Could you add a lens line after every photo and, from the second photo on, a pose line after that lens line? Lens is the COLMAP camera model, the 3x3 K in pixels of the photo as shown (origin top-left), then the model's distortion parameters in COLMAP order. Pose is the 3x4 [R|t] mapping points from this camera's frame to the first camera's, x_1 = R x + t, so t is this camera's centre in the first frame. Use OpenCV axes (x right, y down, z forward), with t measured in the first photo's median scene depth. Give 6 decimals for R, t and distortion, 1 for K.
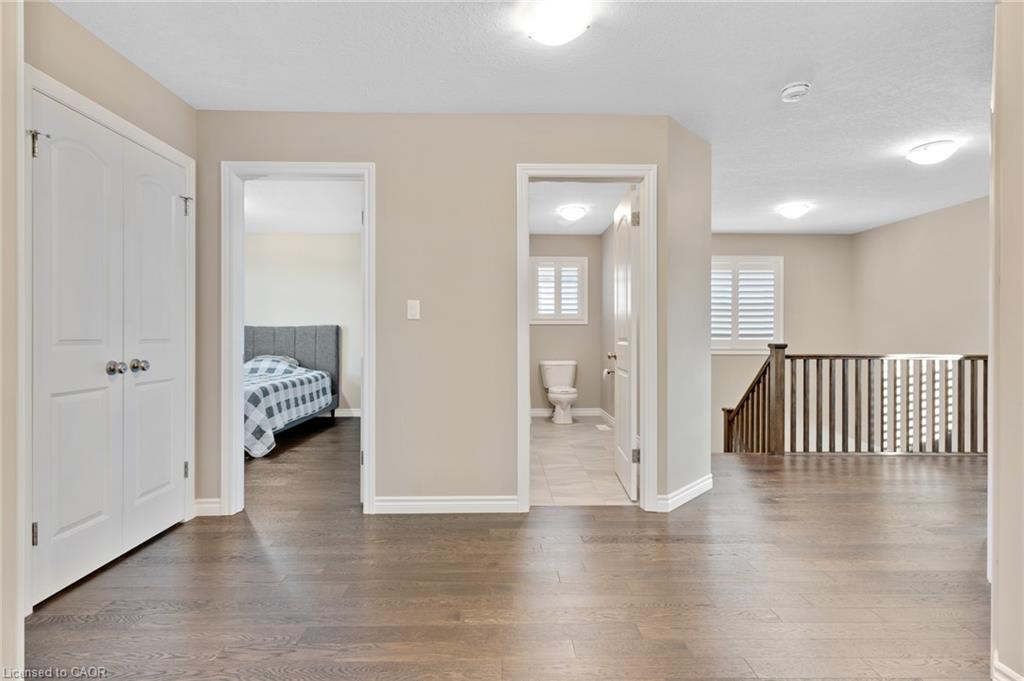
lens RADIAL K [[490.8, 0, 512.5], [0, 490.8, 337.0], [0, 0, 1]] dist [0.006622, -0.000234]
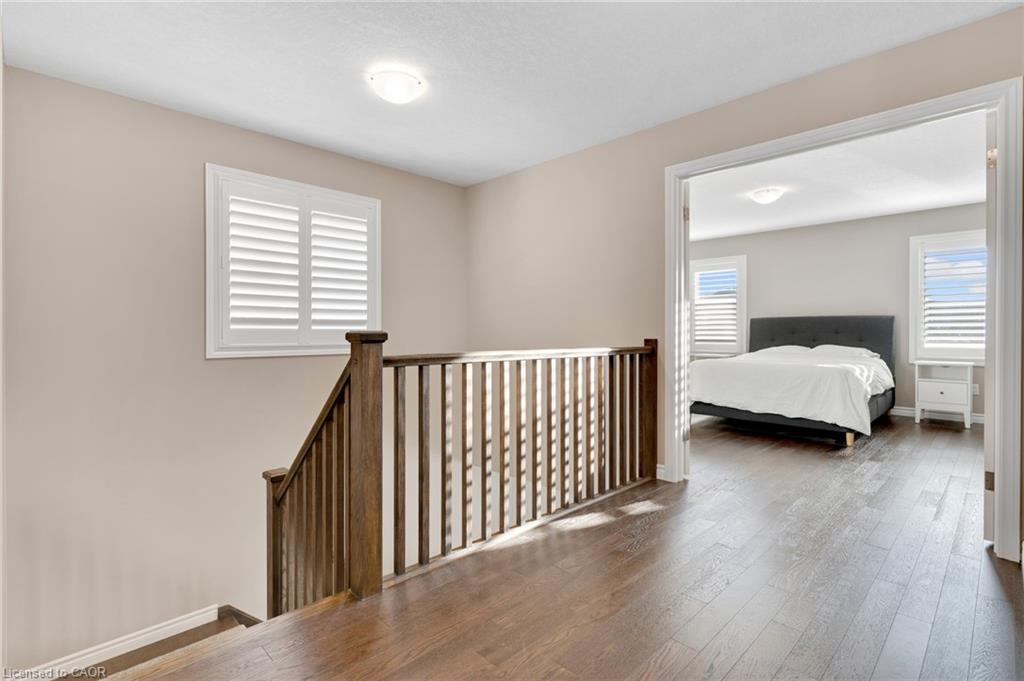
lens RADIAL K [[490.8, 0, 512.5], [0, 490.8, 337.0], [0, 0, 1]] dist [0.006622, -0.000234]
pose [[0.724997, -0.009799, 0.688683, 0.290085], [0.003758, 0.999940, 0.010272, 0.011790], [-0.688742, -0.004859, 0.724990, 0.518986]]
